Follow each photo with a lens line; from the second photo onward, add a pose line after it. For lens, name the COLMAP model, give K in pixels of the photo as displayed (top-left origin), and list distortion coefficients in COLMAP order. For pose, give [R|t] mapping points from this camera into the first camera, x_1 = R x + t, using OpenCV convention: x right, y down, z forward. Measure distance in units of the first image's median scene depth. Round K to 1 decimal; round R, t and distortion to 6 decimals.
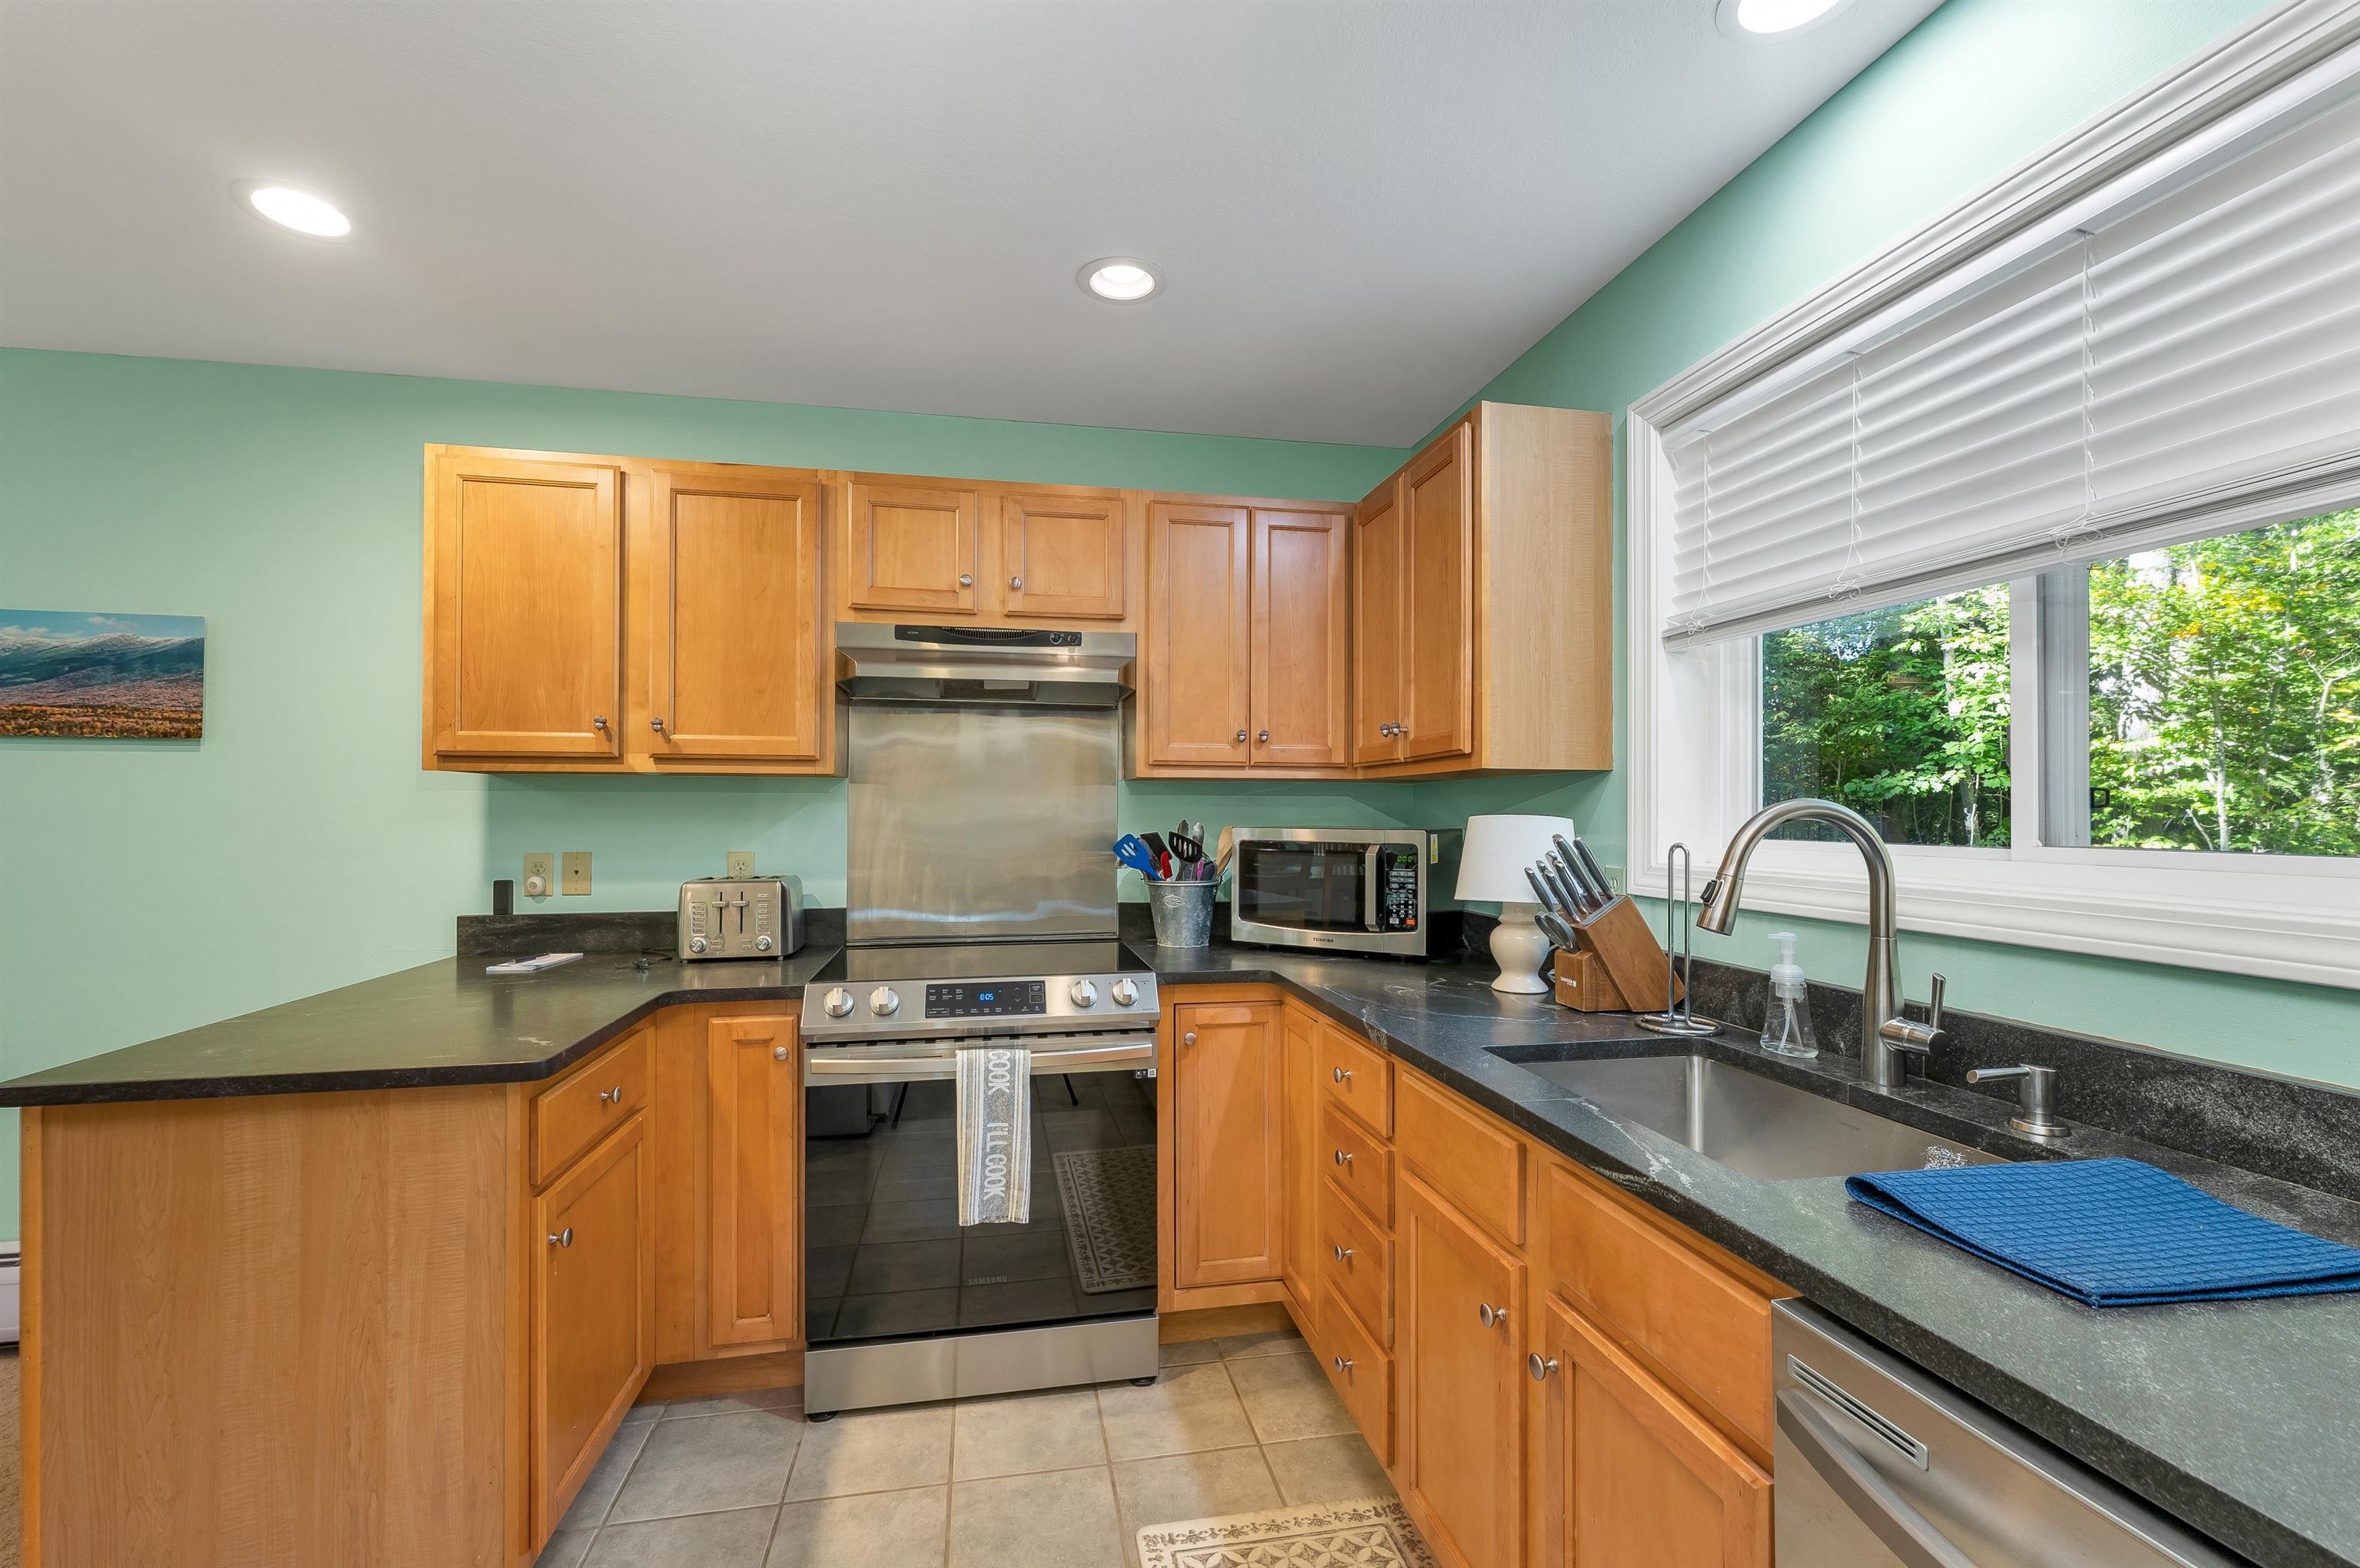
lens RADIAL K [[983.0, 0, 1167.4], [0, 983.0, 818.2], [0, 0, 1]] dist [0.003526, -0.000544]
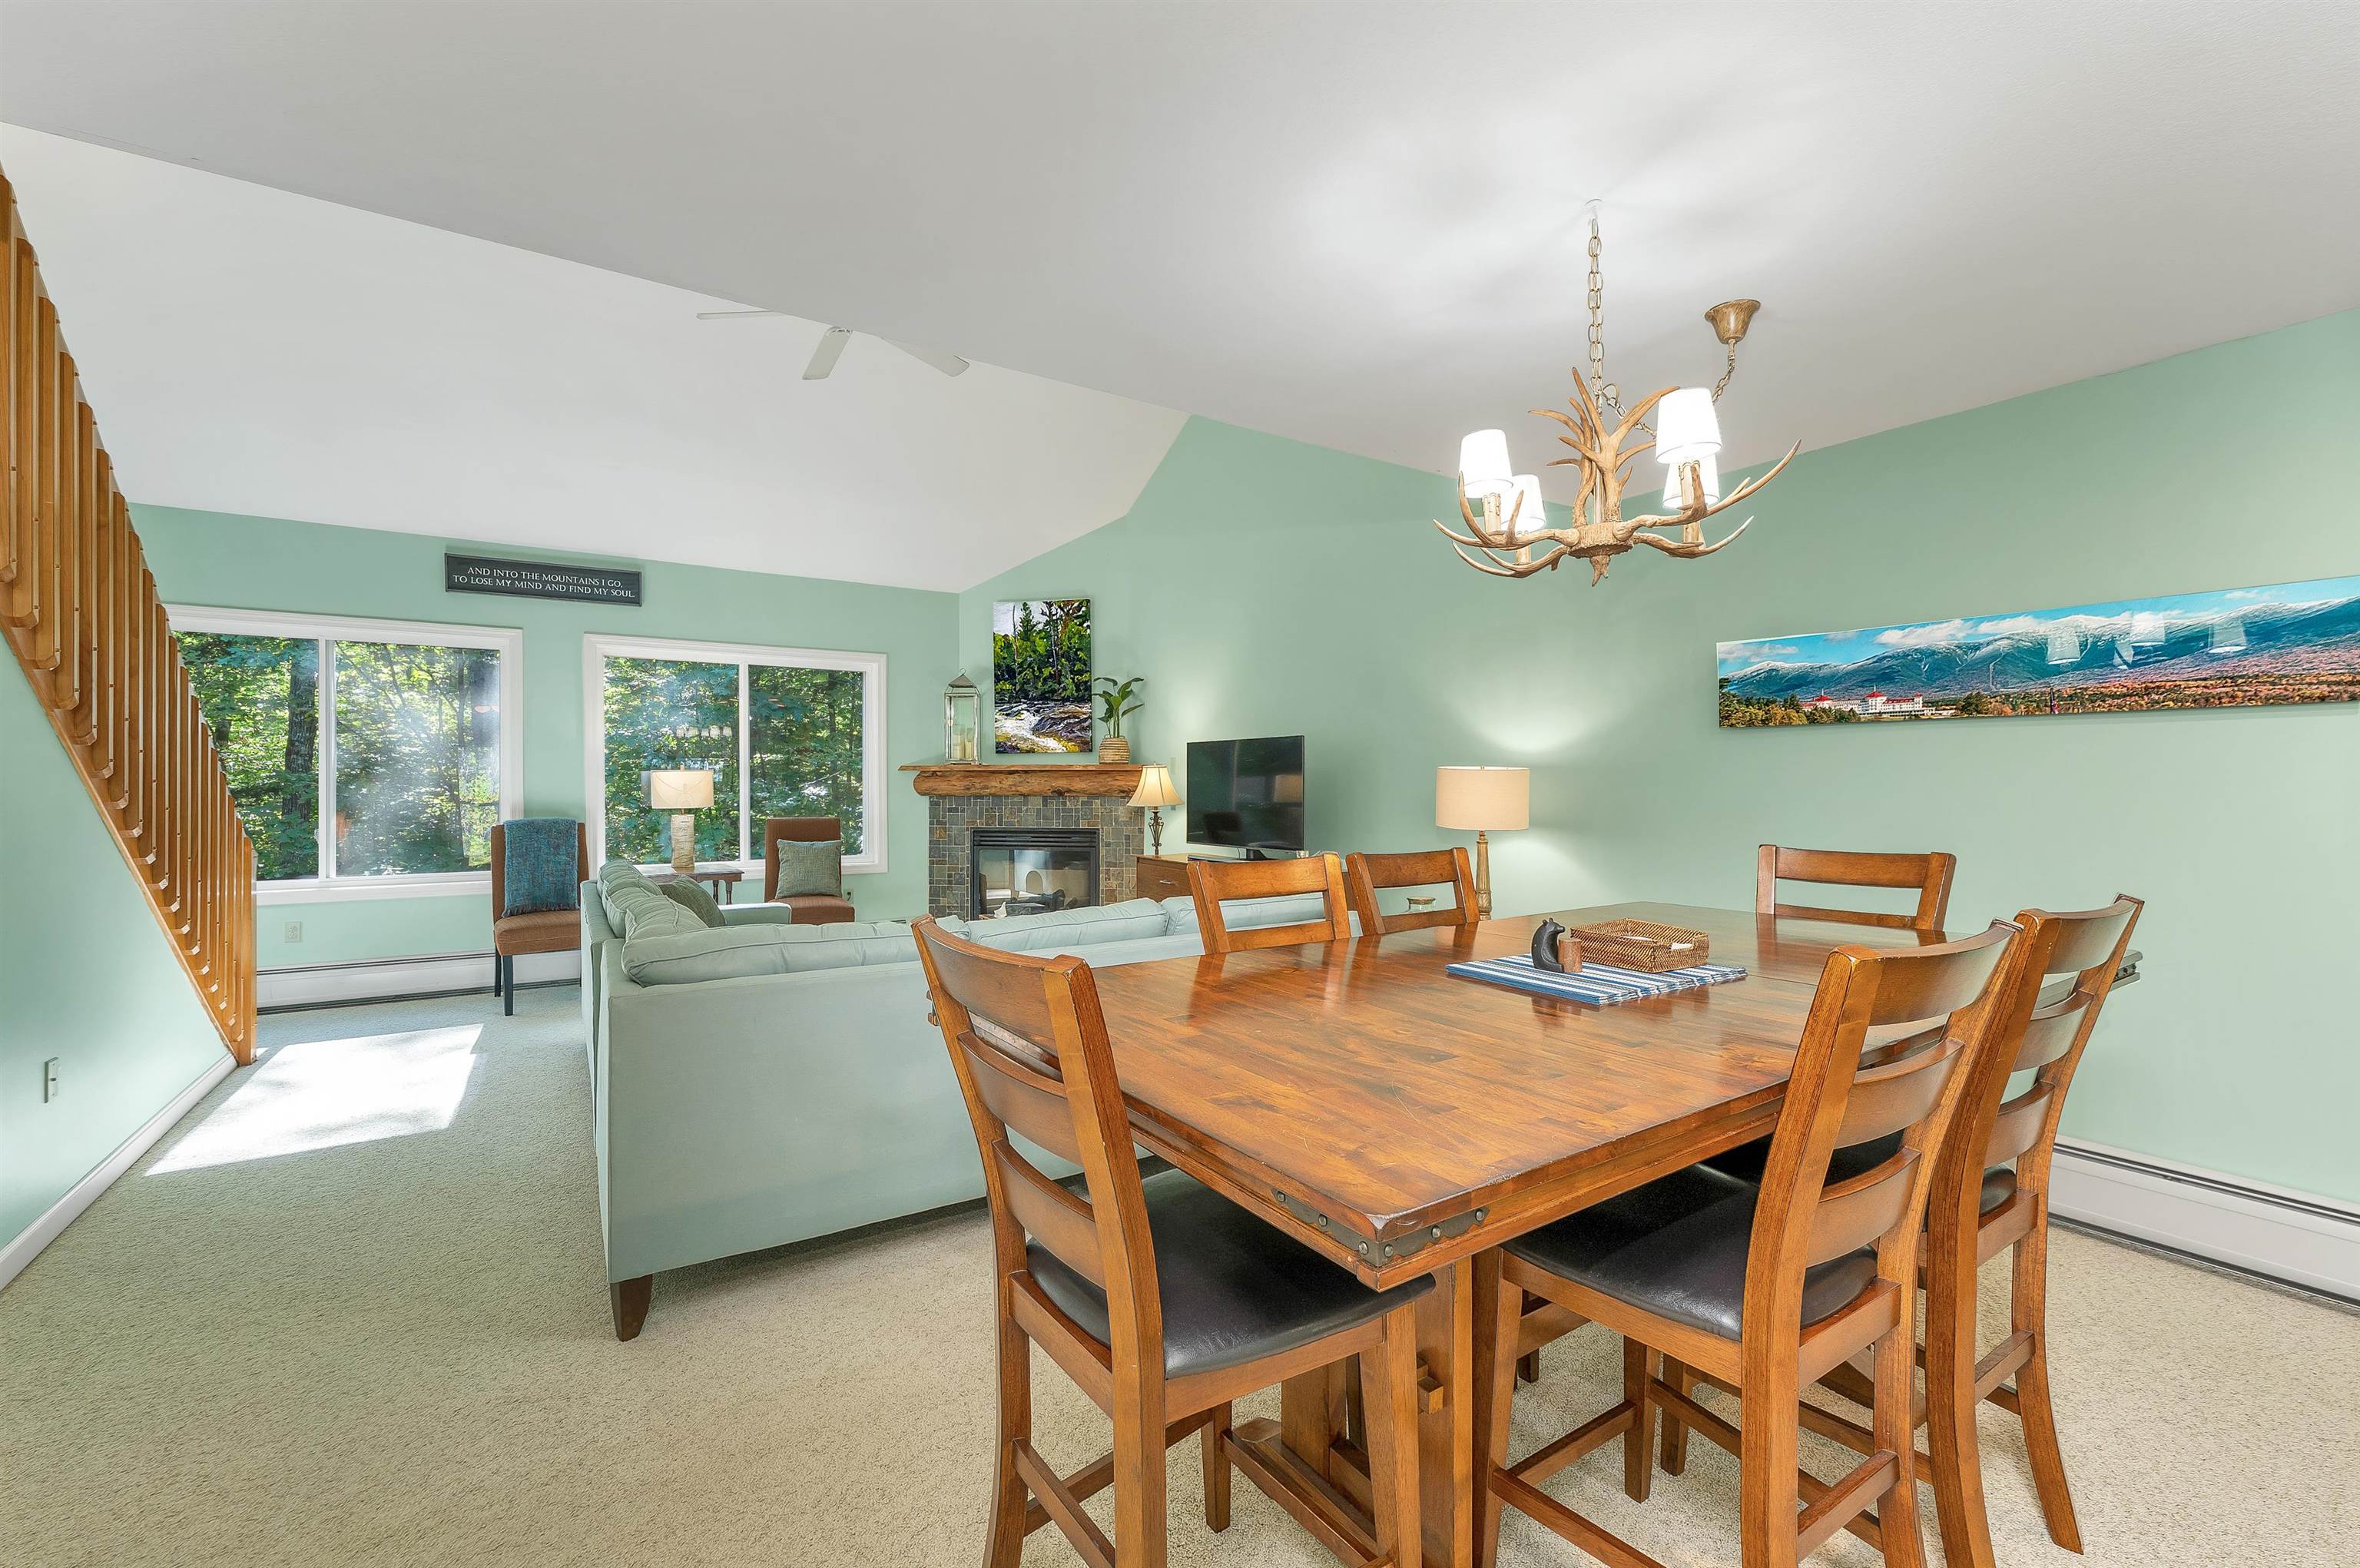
lens RADIAL K [[983.0, 0, 1166.5], [0, 983.0, 791.4], [0, 0, 1]] dist [0.003526, -0.000544]
pose [[0.381513, 0.006021, -0.924344, -0.543155], [0.005372, 0.999947, 0.008731, -0.006178], [0.924348, -0.008297, 0.381460, -0.461432]]
